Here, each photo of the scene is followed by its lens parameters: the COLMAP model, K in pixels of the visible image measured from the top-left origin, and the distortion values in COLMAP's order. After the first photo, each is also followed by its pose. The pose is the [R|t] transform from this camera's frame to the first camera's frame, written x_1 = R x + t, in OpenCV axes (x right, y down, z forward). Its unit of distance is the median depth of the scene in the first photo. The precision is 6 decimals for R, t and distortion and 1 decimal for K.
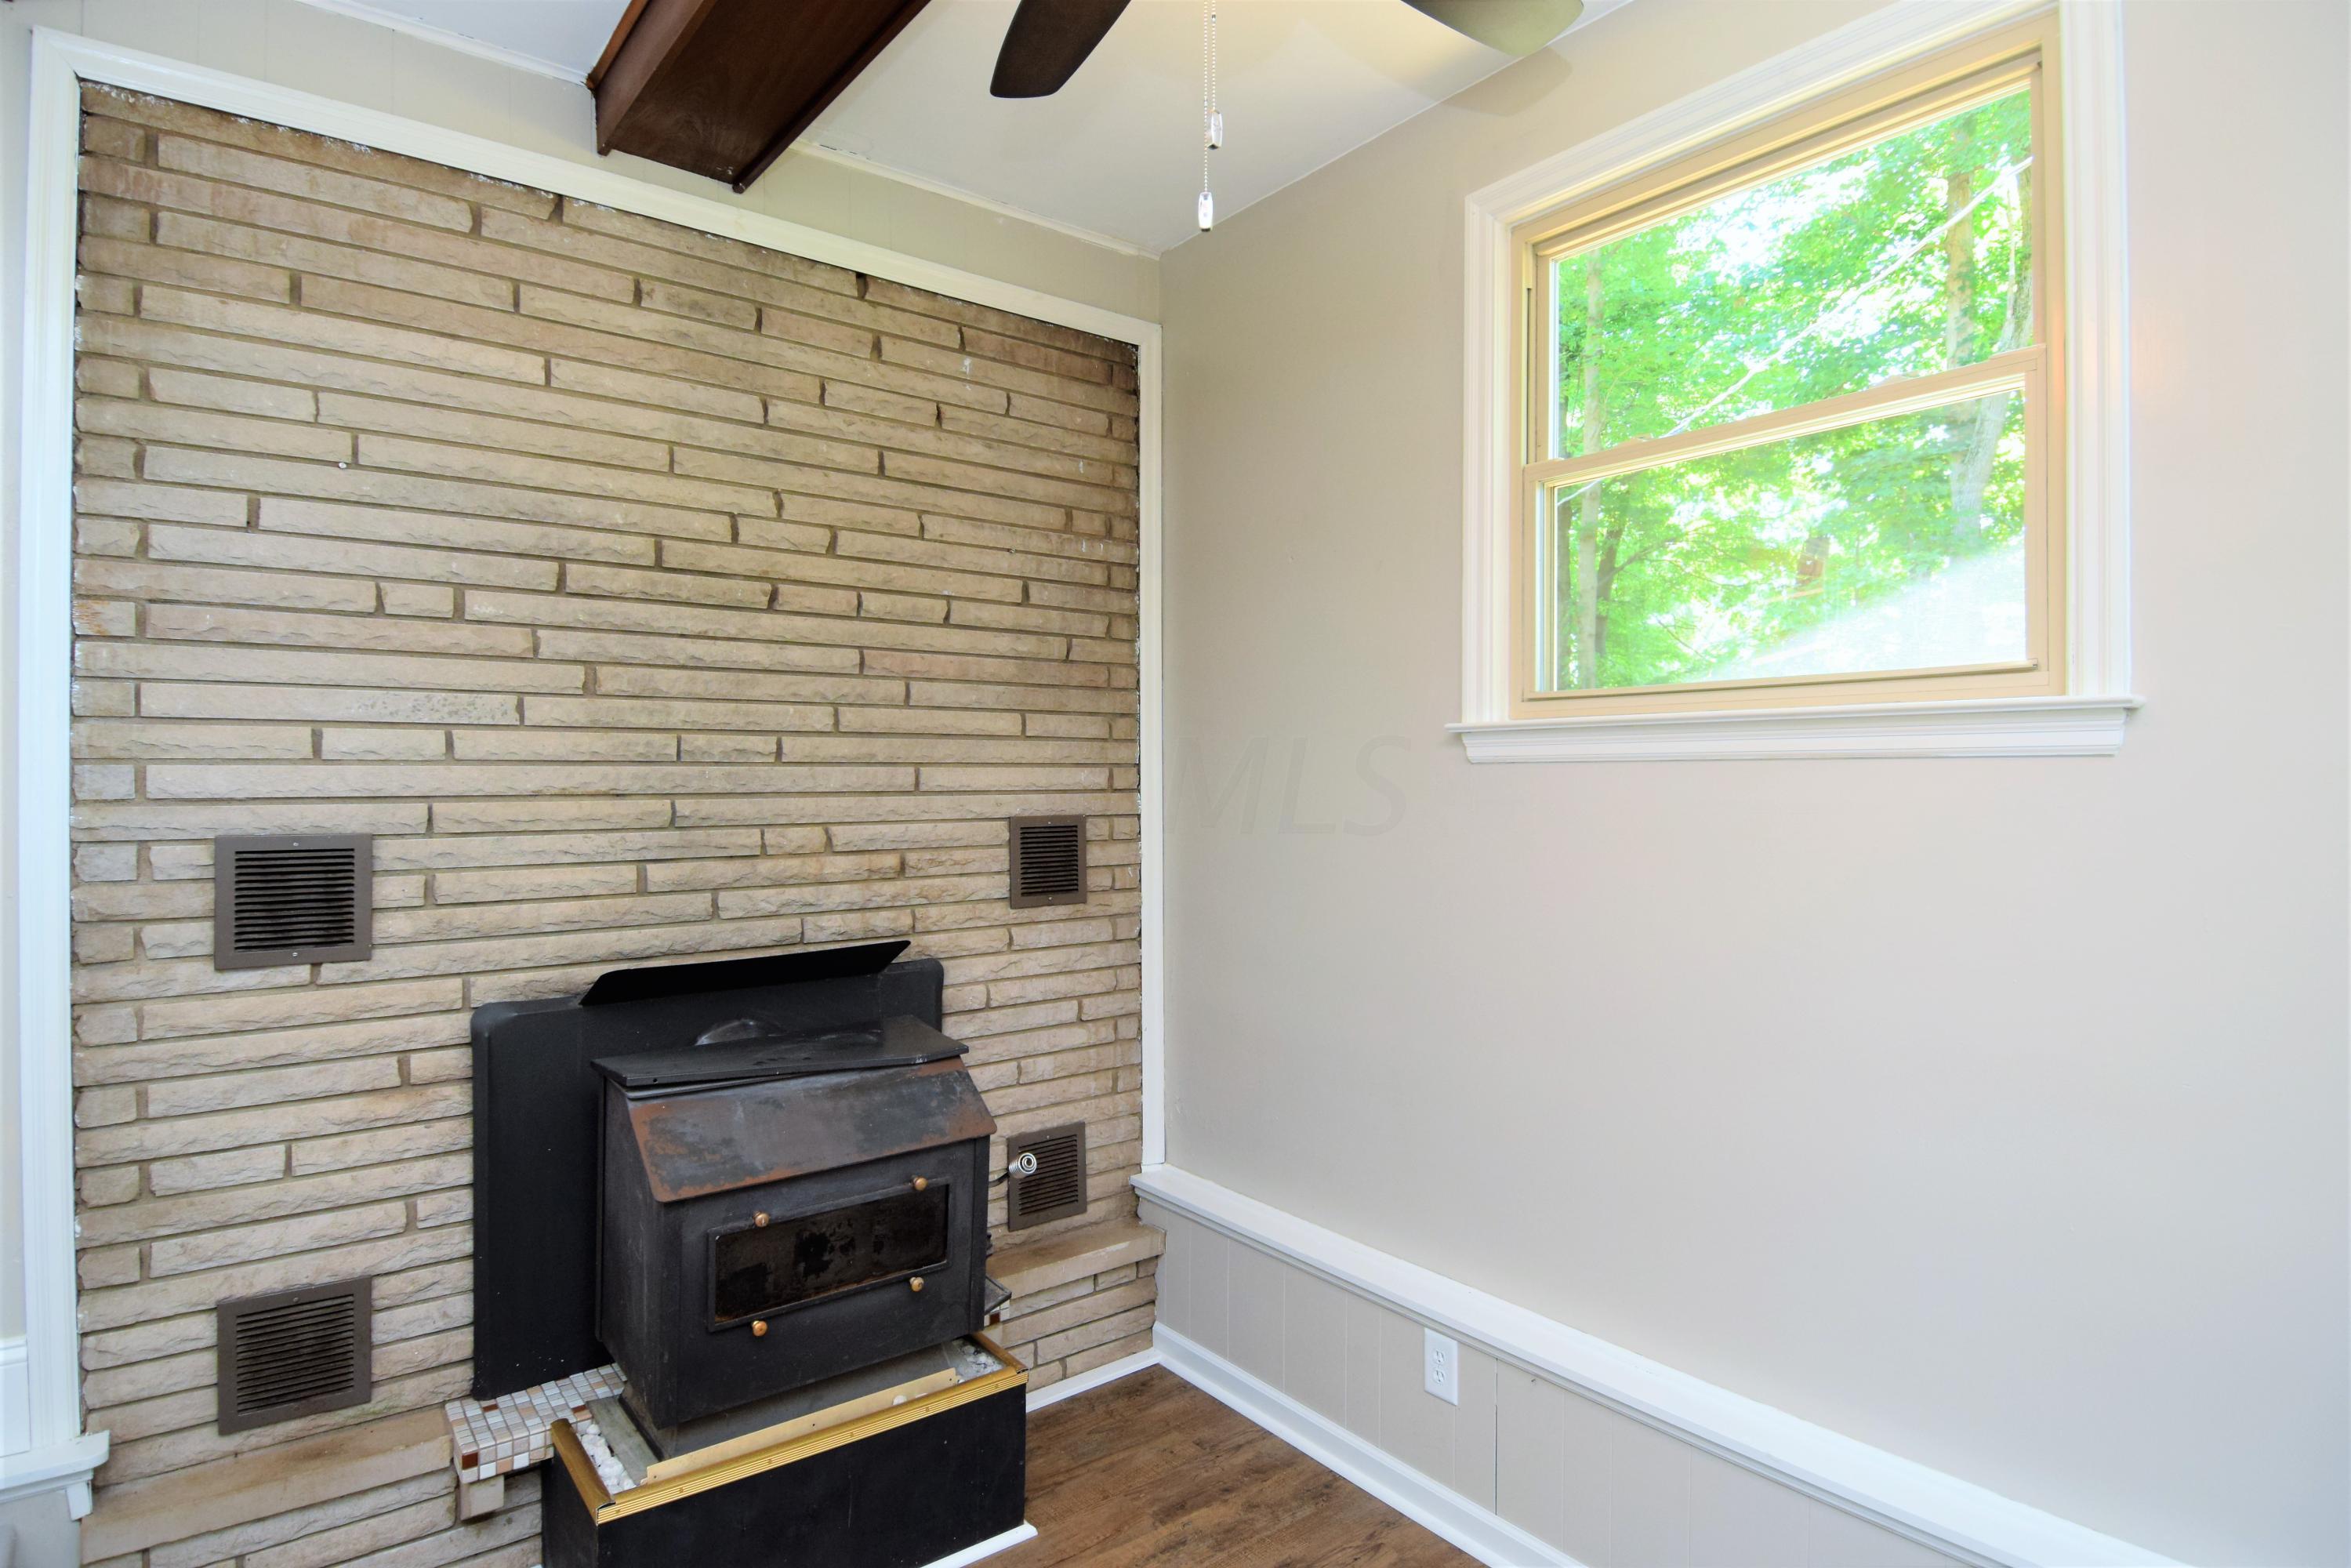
lens RADIAL K [[1235.5, 0, 1170.8], [0, 1235.5, 781.0], [0, 0, 1]] dist [0.041780, -0.051284]
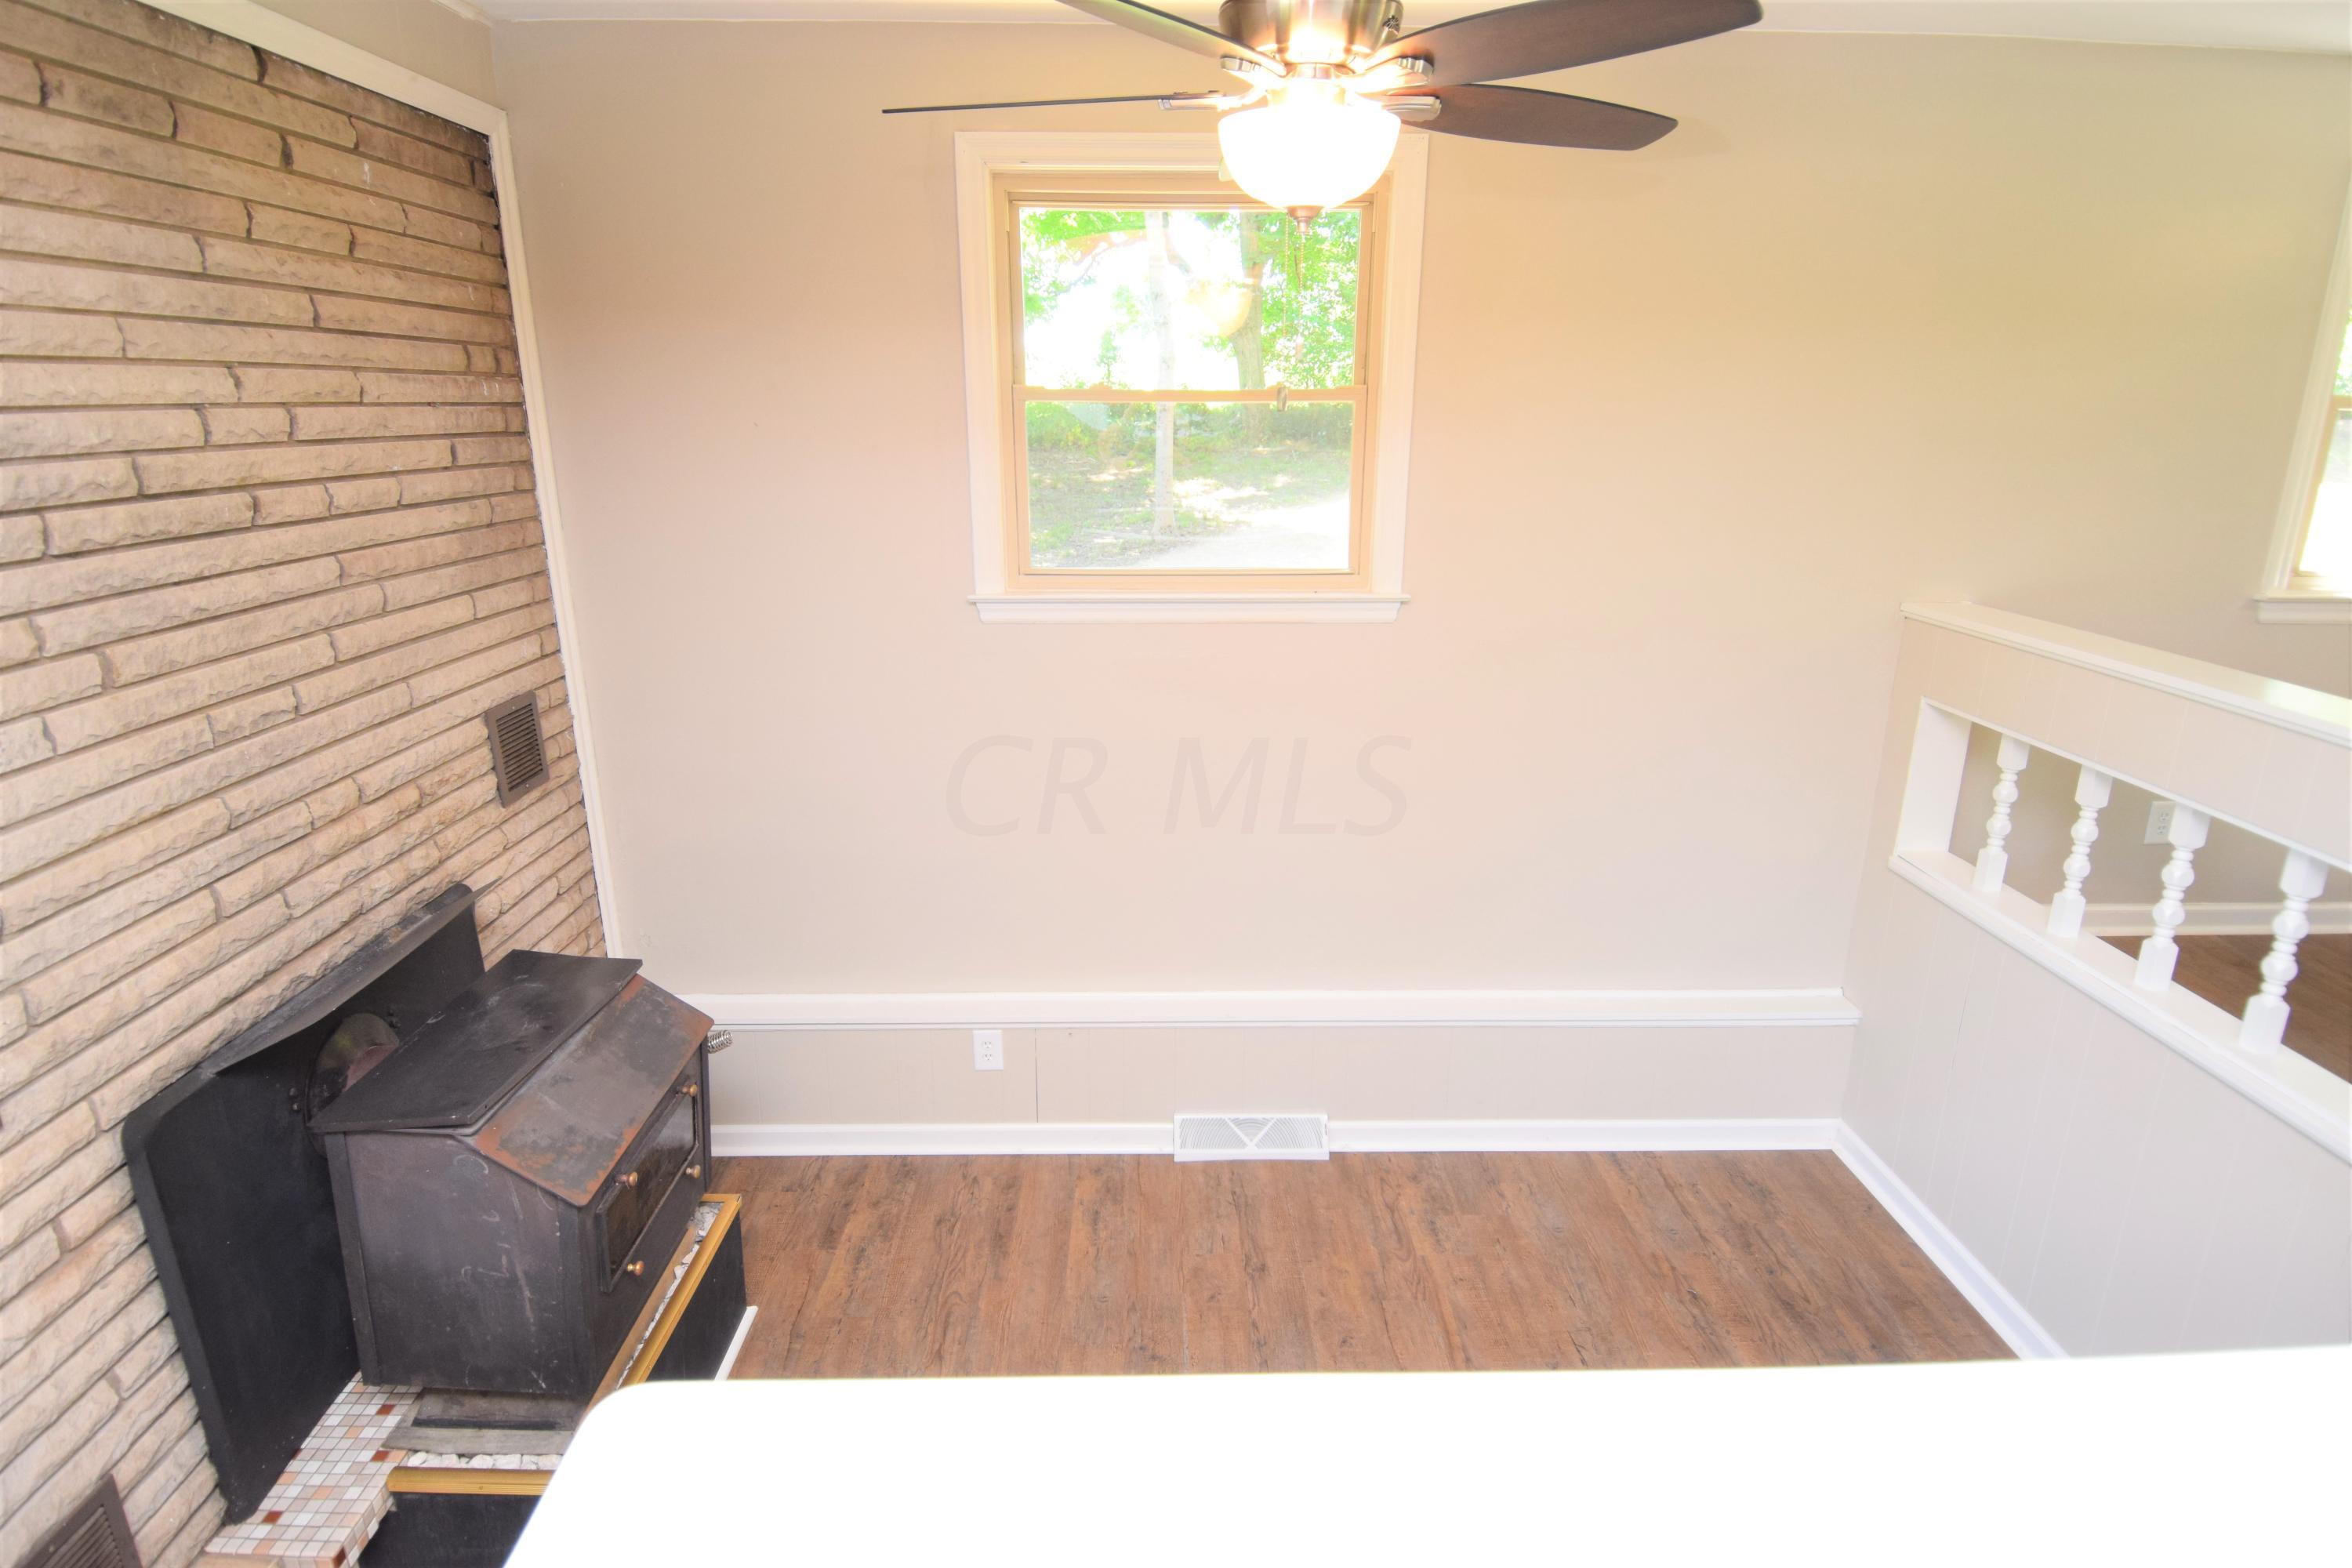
lens RADIAL K [[1223.3, 0, 1175.5], [0, 1223.3, 776.9], [0, 0, 1]] dist [0.040069, -0.048569]
pose [[0.601954, -0.226307, 0.765791, -0.641168], [-0.000131, 0.958973, 0.283499, -0.219847], [-0.798530, -0.170754, 0.577228, 0.076377]]
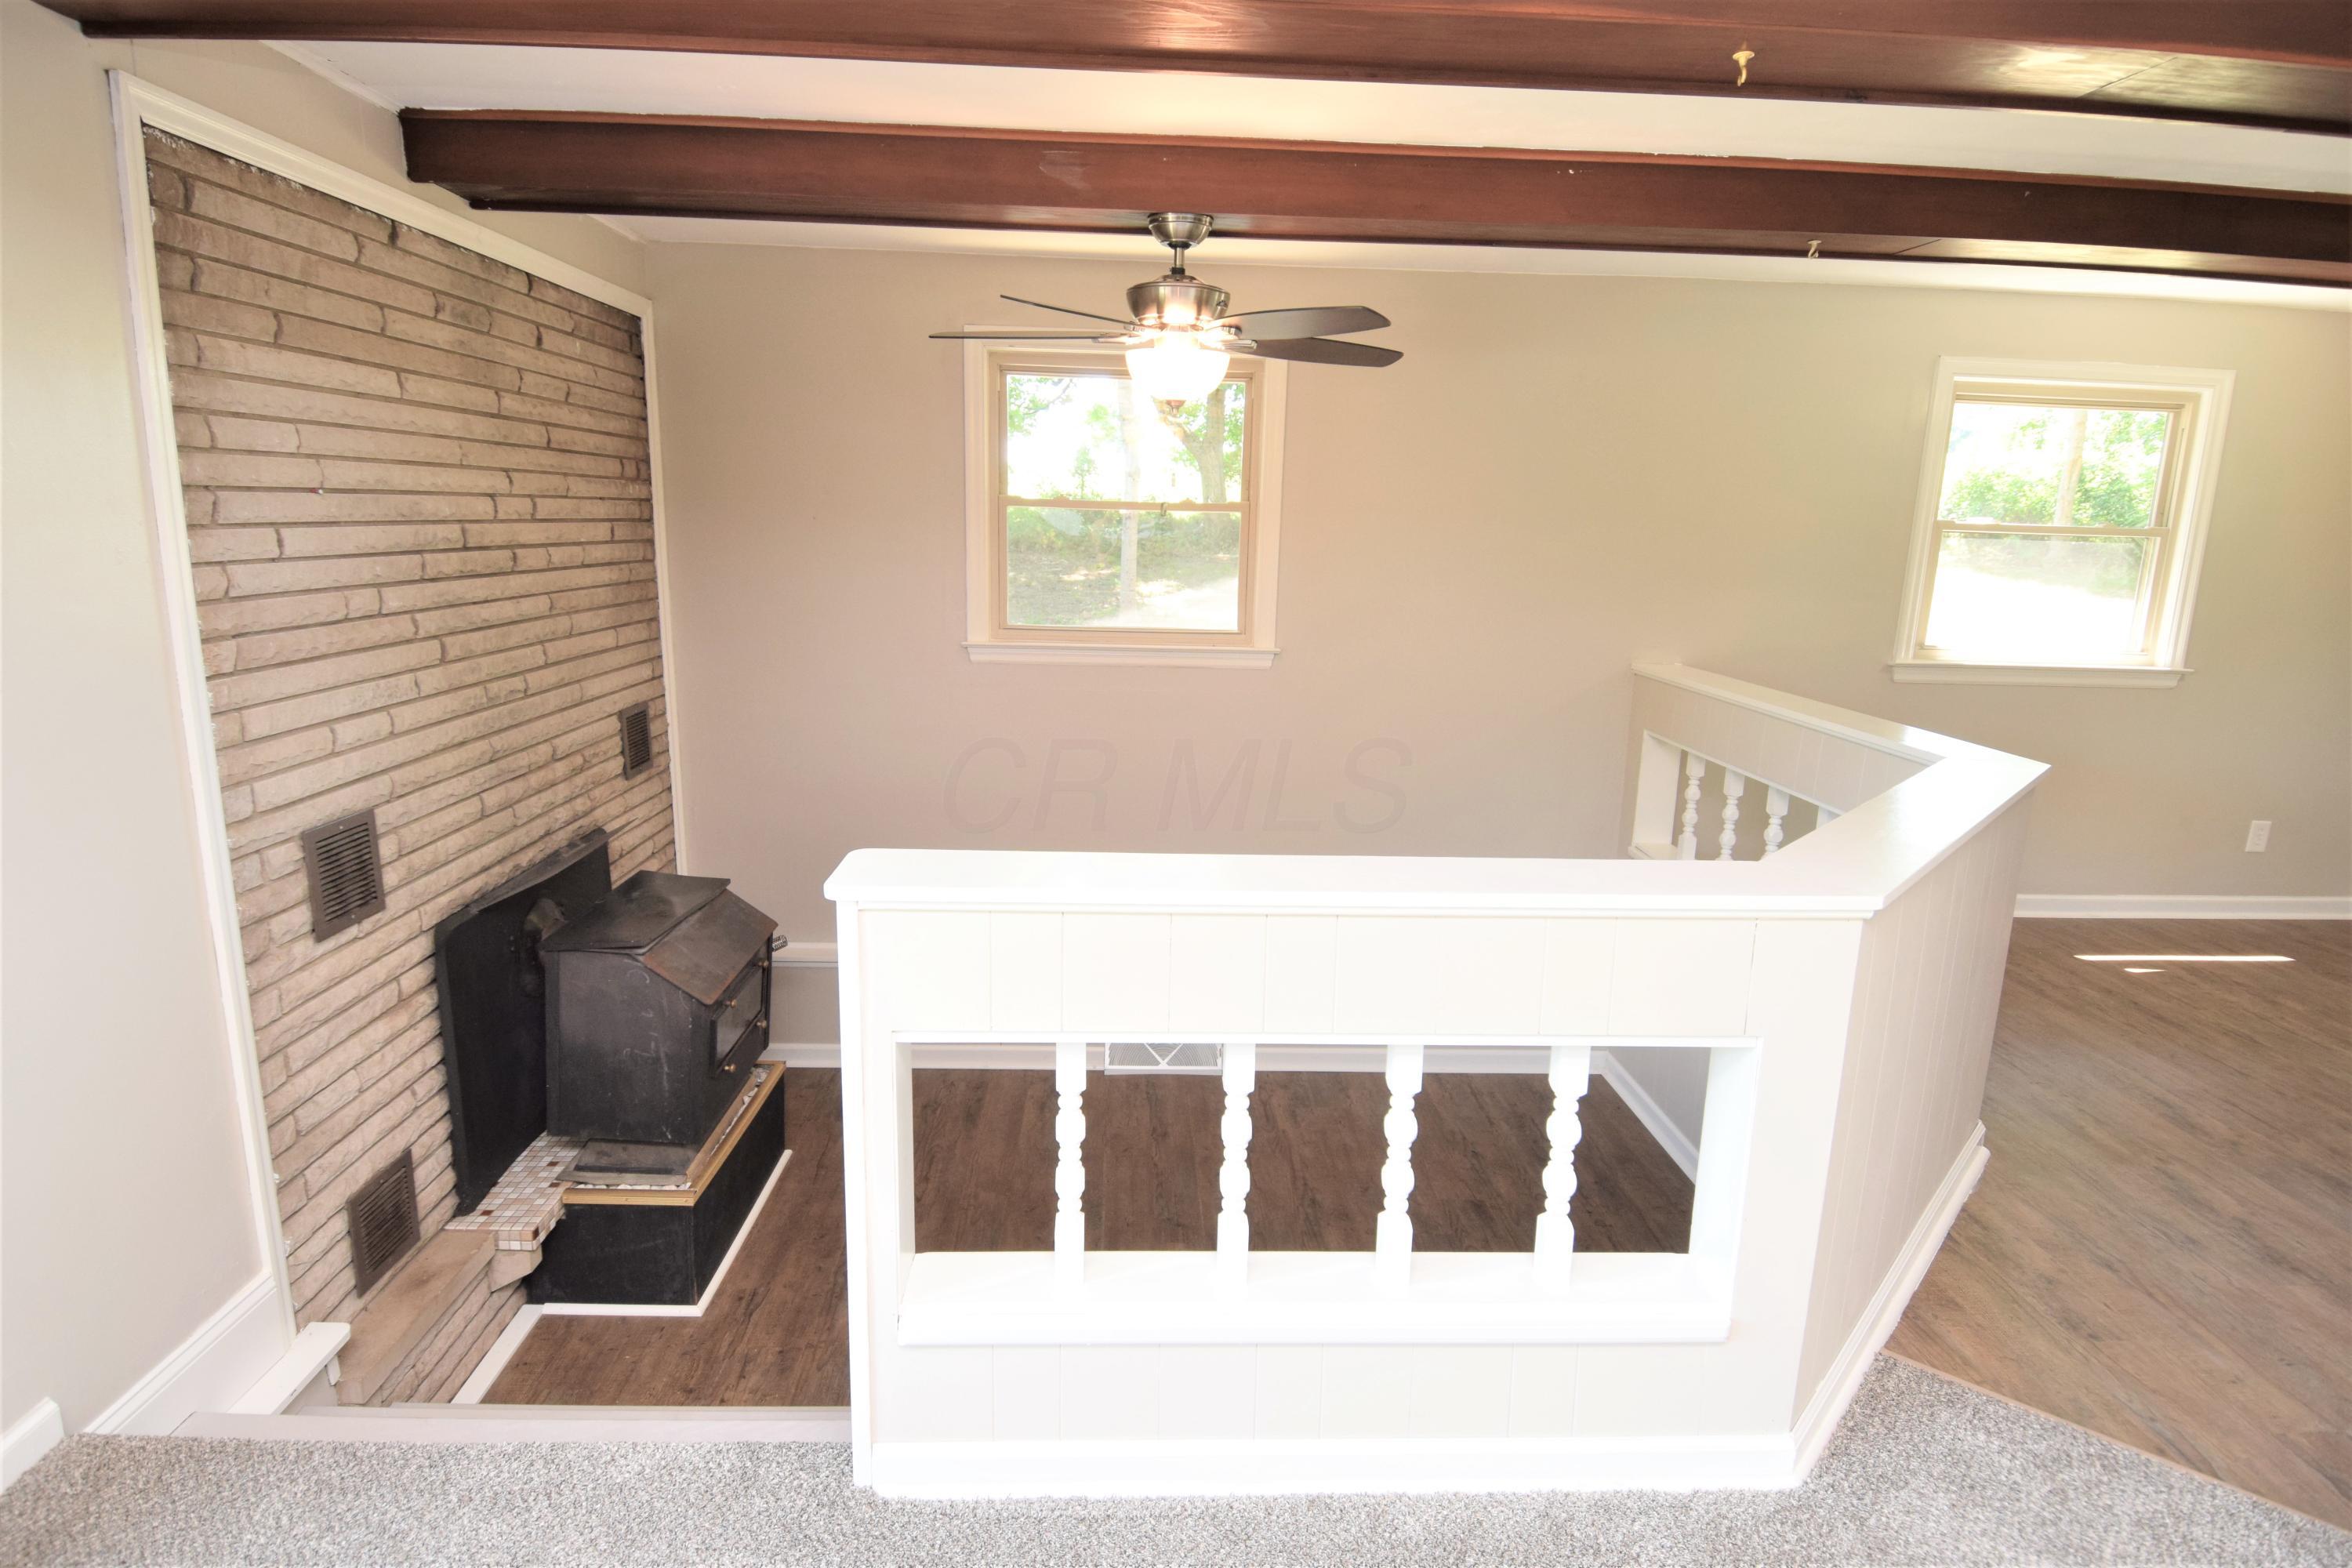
lens RADIAL K [[1223.3, 0, 1175.5], [0, 1223.3, 776.9], [0, 0, 1]] dist [0.040069, -0.048569]
pose [[0.585502, -0.150501, 0.796578, -0.997611], [-0.023684, 0.979021, 0.202379, -0.214558], [-0.810325, -0.137360, 0.569654, -0.255682]]
